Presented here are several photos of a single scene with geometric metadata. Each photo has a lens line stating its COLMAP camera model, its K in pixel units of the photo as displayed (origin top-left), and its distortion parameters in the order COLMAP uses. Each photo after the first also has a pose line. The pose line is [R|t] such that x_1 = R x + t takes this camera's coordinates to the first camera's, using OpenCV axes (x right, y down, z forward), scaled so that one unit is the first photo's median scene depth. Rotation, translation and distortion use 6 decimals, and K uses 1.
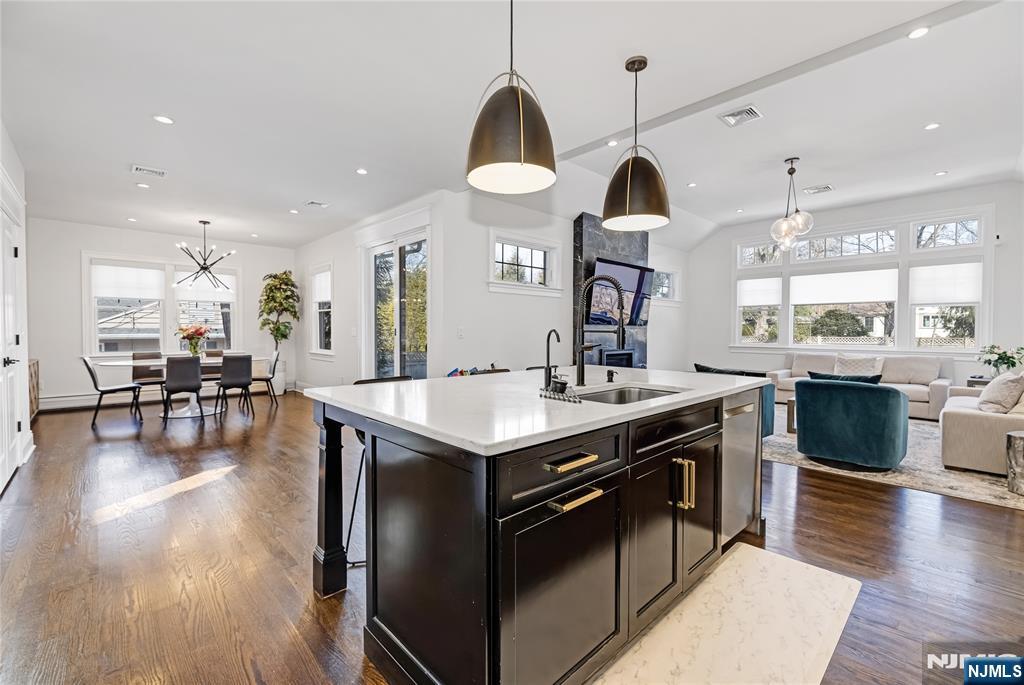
lens RADIAL K [[443.4, 0, 506.8], [0, 443.4, 343.8], [0, 0, 1]] dist [0.000960, -0.000112]
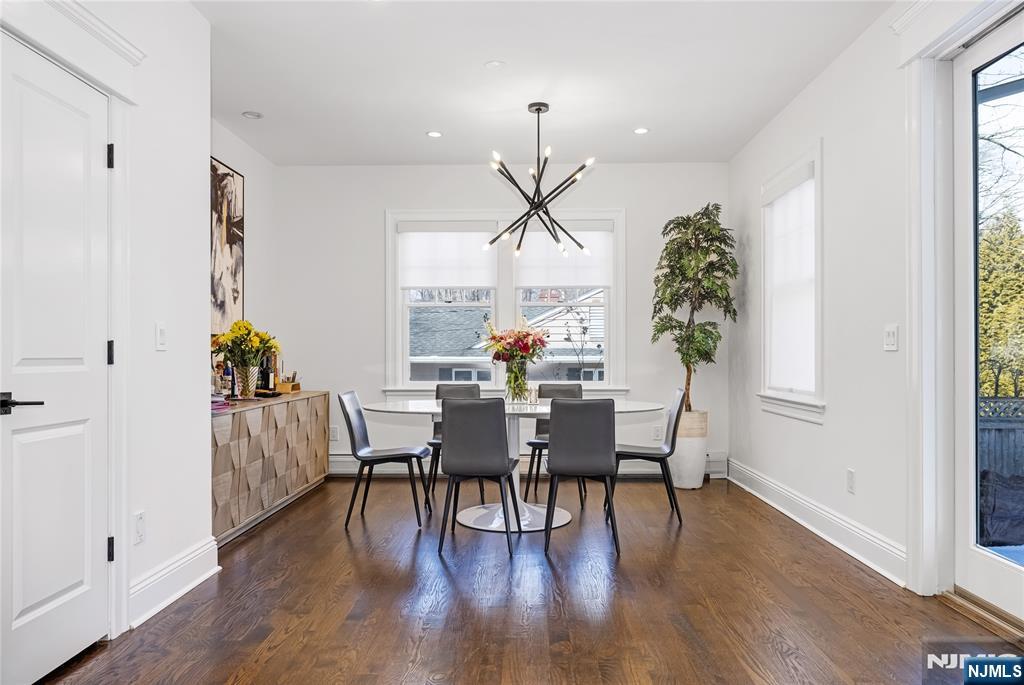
lens RADIAL K [[682.1, 0, 508.7], [0, 682.1, 352.3], [0, 0, 1]] dist [0.002336, 0.000314]
pose [[0.712707, -0.008660, -0.701408, -0.166785], [-0.015755, 0.999474, -0.028349, 0.002114], [0.701285, 0.031256, 0.712196, 0.386211]]
